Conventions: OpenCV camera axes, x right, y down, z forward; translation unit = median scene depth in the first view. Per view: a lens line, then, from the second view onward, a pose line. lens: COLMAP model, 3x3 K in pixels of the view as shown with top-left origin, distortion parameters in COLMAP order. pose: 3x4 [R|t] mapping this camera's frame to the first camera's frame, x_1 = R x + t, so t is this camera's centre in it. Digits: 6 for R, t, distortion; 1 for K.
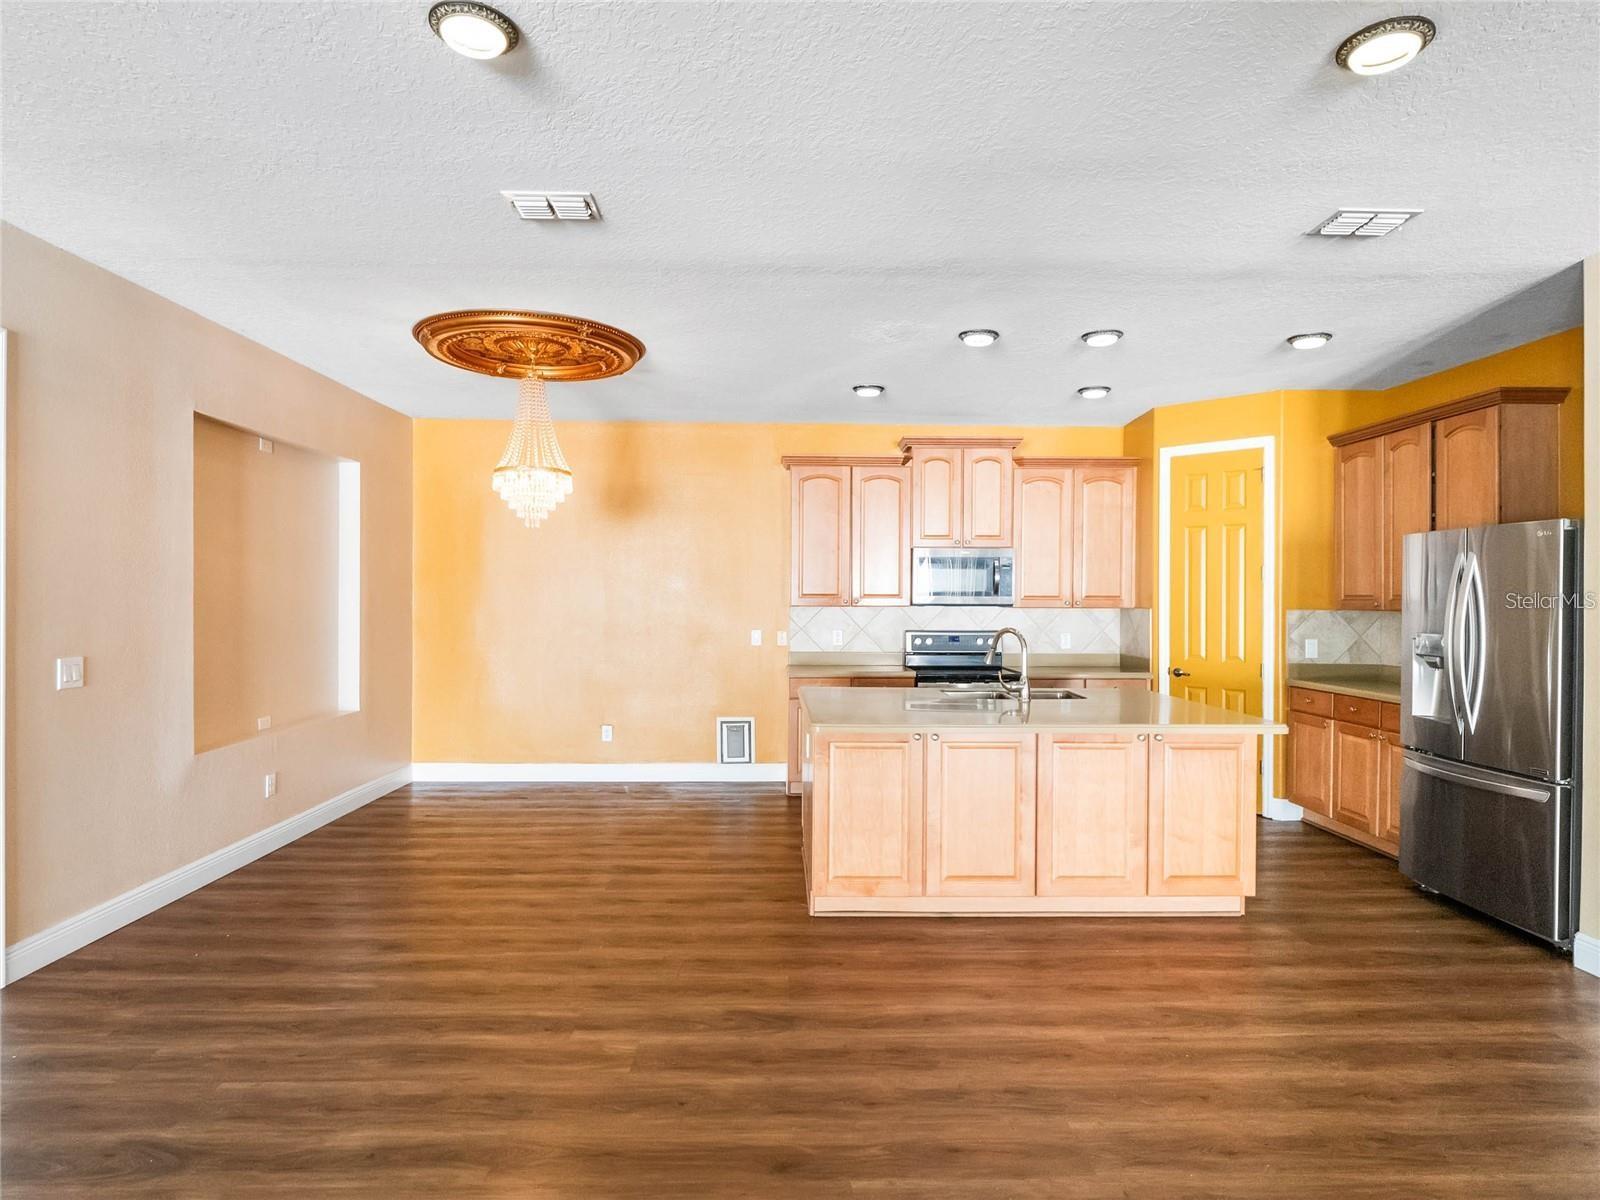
lens RADIAL K [[873.5, 0, 800.0], [0, 873.5, 600.0], [0, 0, 1]] dist [0.000816, -0.001751]
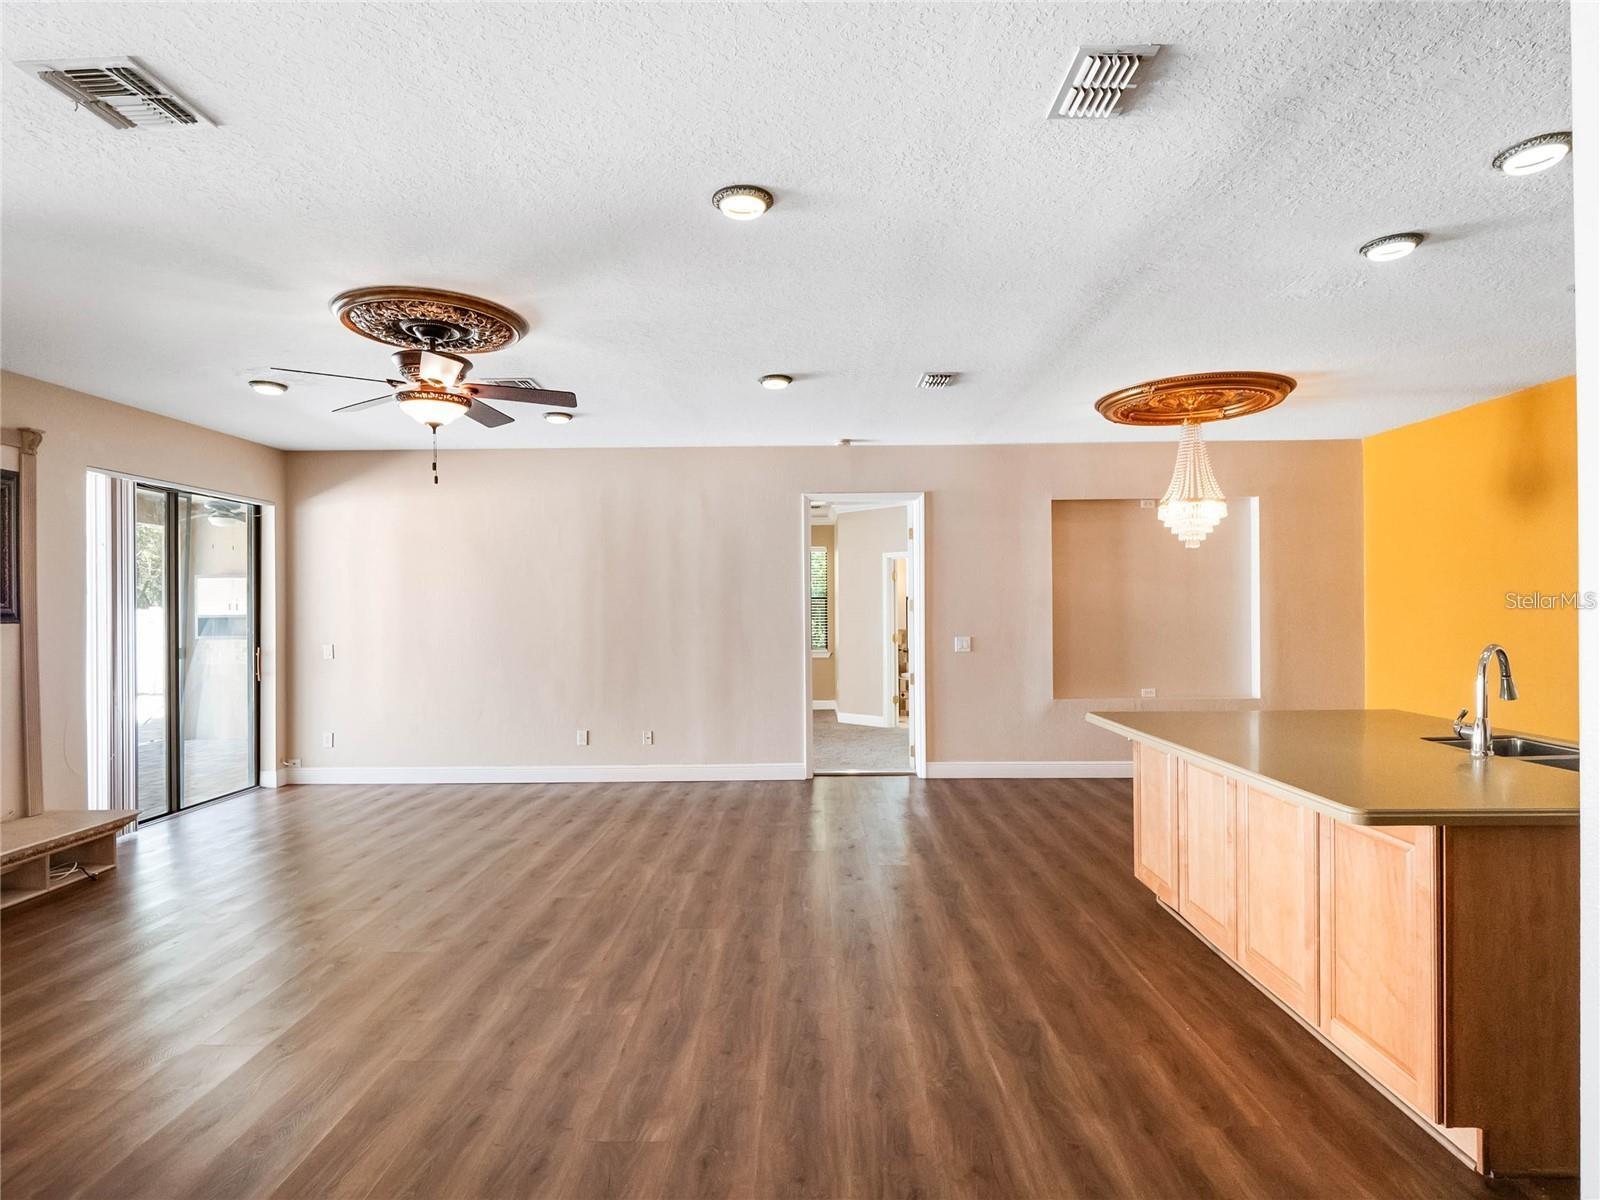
lens RADIAL K [[873.5, 0, 800.0], [0, 873.5, 600.0], [0, 0, 1]] dist [0.000816, -0.001751]
pose [[-0.060966, -0.020736, -0.997924, 0.751212], [0.003873, 0.999772, -0.021011, 0.011671], [0.998132, -0.005146, -0.060872, 0.432633]]
